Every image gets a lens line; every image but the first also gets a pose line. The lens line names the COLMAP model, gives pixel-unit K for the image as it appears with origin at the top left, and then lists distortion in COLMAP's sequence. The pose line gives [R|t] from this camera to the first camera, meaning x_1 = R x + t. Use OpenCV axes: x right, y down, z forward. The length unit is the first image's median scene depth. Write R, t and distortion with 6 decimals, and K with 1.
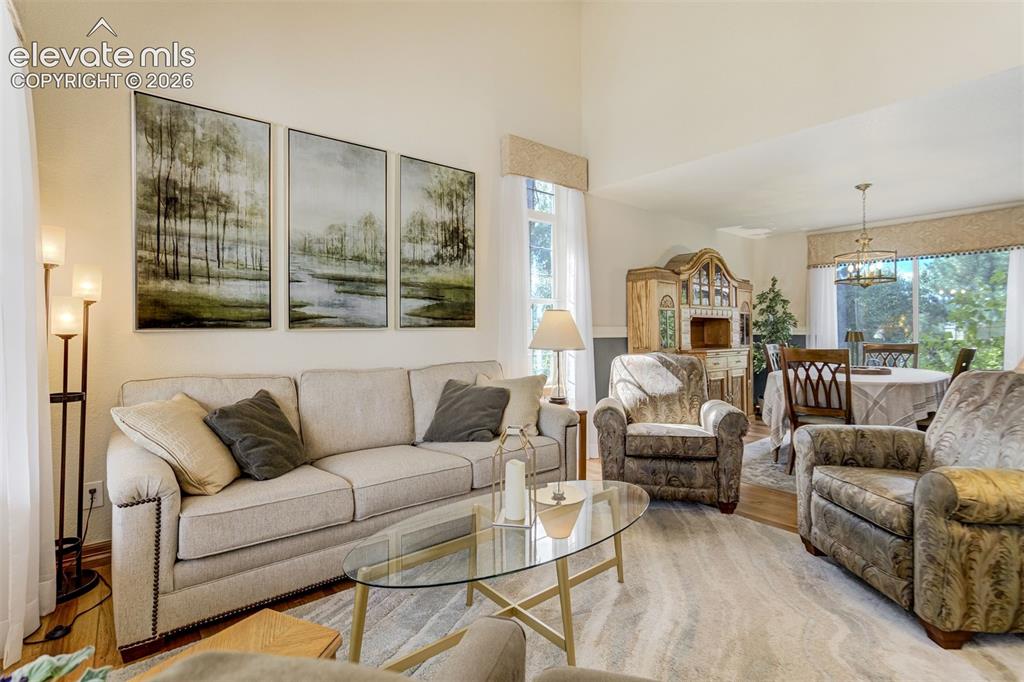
lens RADIAL K [[470.9, 0, 512.0], [0, 470.9, 329.3], [0, 0, 1]] dist [-0.039911, 0.030649]
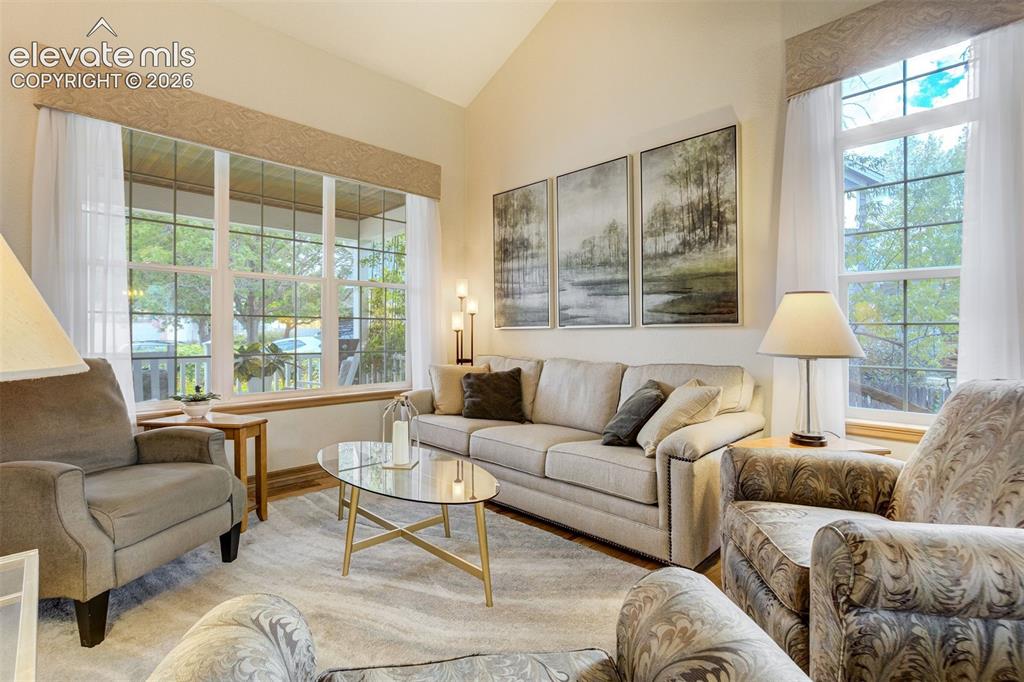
lens RADIAL K [[483.6, 0, 501.8], [0, 483.6, 326.3], [0, 0, 1]] dist [-0.021344, 0.000406]
pose [[0.109503, -0.009375, -0.993942, 0.752762], [0.001067, 0.999956, -0.009314, 0.009422], [0.993986, -0.000041, 0.109508, 0.591499]]
